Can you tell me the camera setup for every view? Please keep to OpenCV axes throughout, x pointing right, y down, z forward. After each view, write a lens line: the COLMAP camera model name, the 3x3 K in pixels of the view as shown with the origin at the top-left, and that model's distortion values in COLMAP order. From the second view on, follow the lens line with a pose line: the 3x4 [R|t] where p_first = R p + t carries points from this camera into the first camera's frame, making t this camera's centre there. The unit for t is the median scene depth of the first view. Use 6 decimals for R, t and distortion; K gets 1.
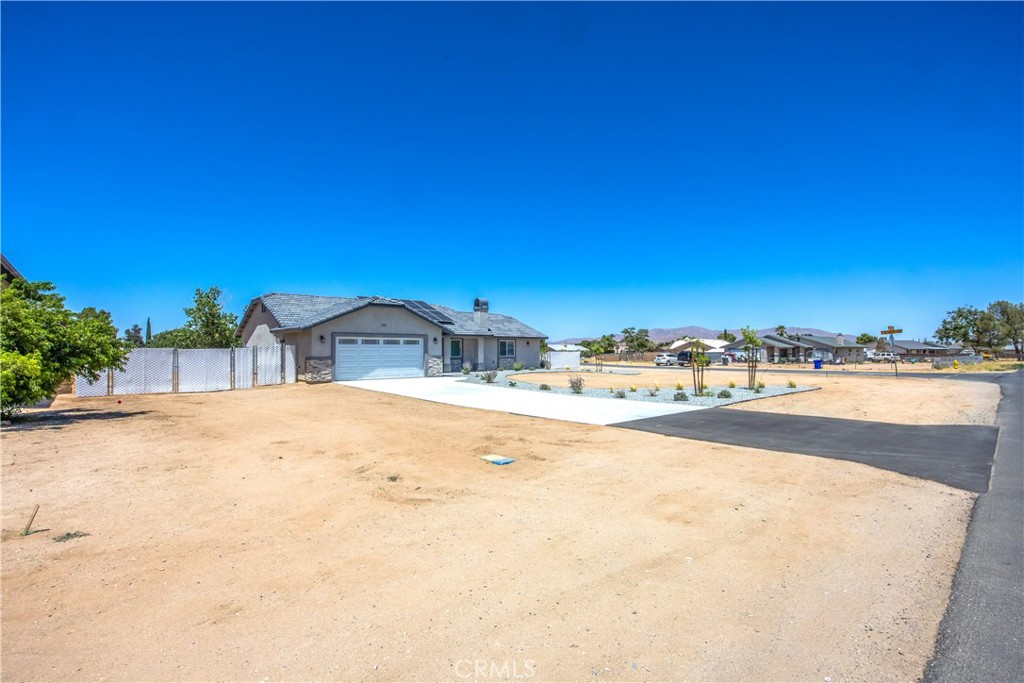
lens RADIAL K [[470.5, 0, 513.4], [0, 470.5, 342.5], [0, 0, 1]] dist [-0.000842, 0.000393]
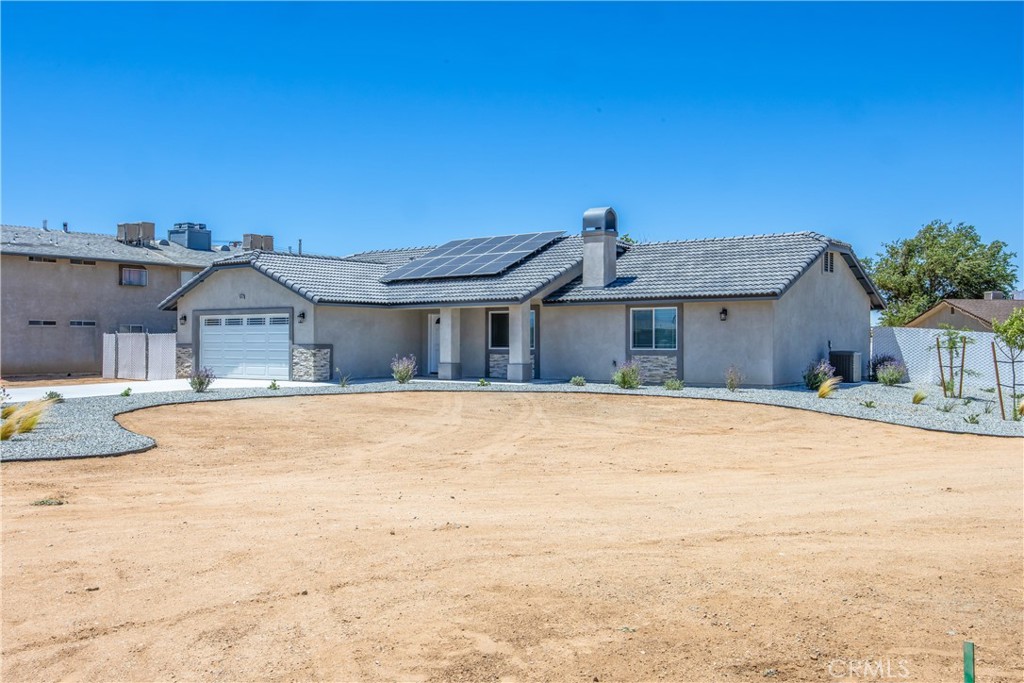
lens RADIAL K [[968.2, 0, 514.9], [0, 968.2, 336.1], [0, 0, 1]] dist [0.015059, 0.000000]
pose [[0.190394, -0.004253, -0.981699, 1.064233], [0.016310, 0.999866, -0.001168, 0.025517], [0.981572, -0.015790, 0.190438, 1.076140]]
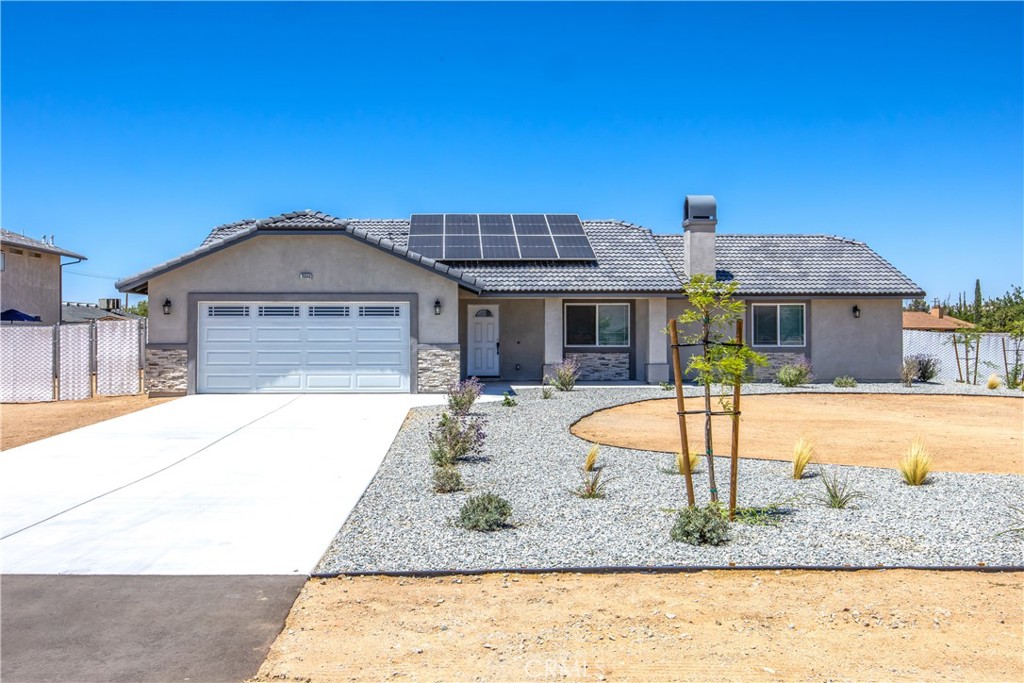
lens RADIAL K [[968.2, 0, 508.6], [0, 968.2, 317.1], [0, 0, 1]] dist [0.015059, 0.000000]
pose [[0.771218, -0.008170, -0.636519, 0.450704], [0.009843, 0.999951, -0.000909, 0.006940], [0.636496, -0.005564, 0.771260, 0.393024]]
